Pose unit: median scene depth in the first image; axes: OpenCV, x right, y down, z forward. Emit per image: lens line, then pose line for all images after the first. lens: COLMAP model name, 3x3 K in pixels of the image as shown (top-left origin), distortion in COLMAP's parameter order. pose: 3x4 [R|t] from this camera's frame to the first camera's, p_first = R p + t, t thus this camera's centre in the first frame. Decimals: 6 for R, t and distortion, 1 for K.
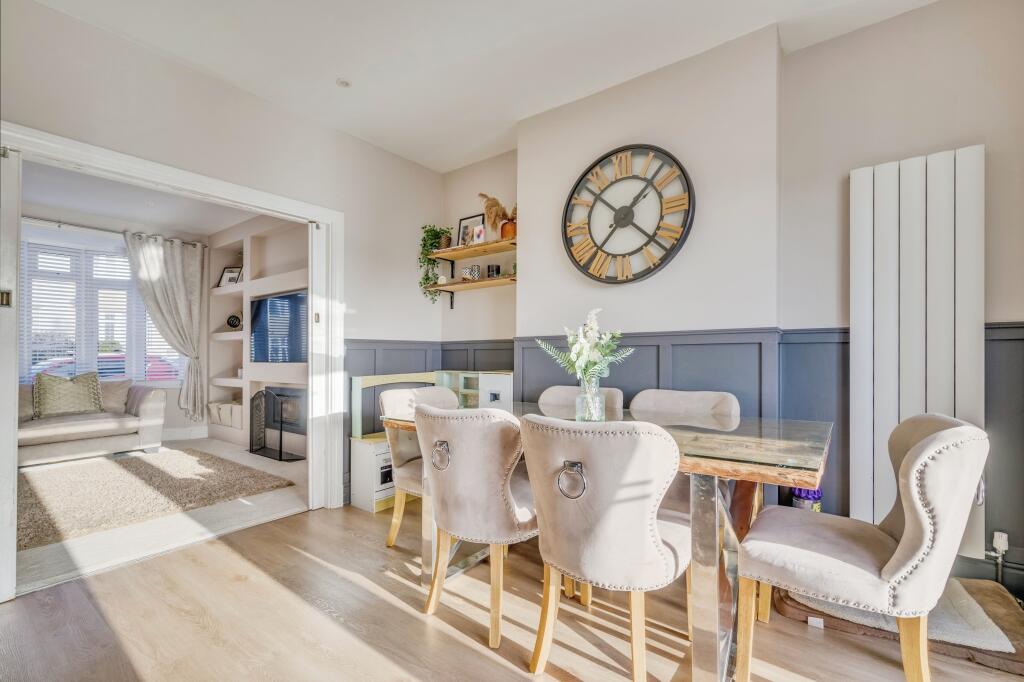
lens RADIAL K [[450.9, 0, 510.3], [0, 450.9, 349.0], [0, 0, 1]] dist [-0.020278, -0.000047]
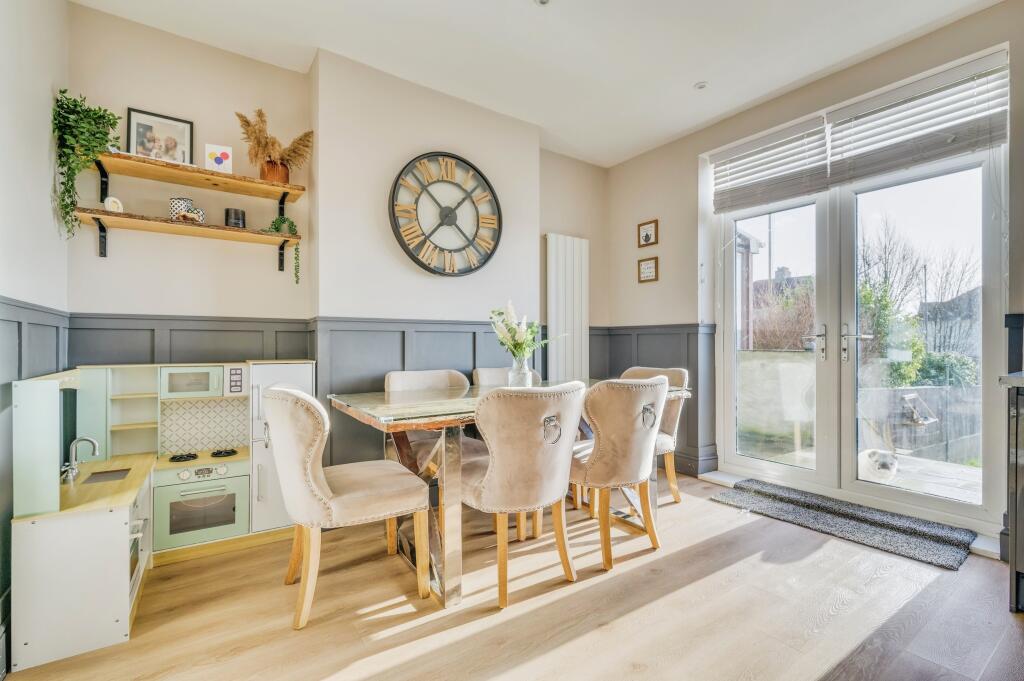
lens RADIAL K [[450.9, 0, 503.2], [0, 450.9, 346.1], [0, 0, 1]] dist [-0.020278, -0.000047]
pose [[0.290872, -0.012043, 0.956686, -0.756964], [-0.017306, 0.999691, 0.017846, 0.006867], [-0.956606, -0.021748, 0.290573, 0.517995]]
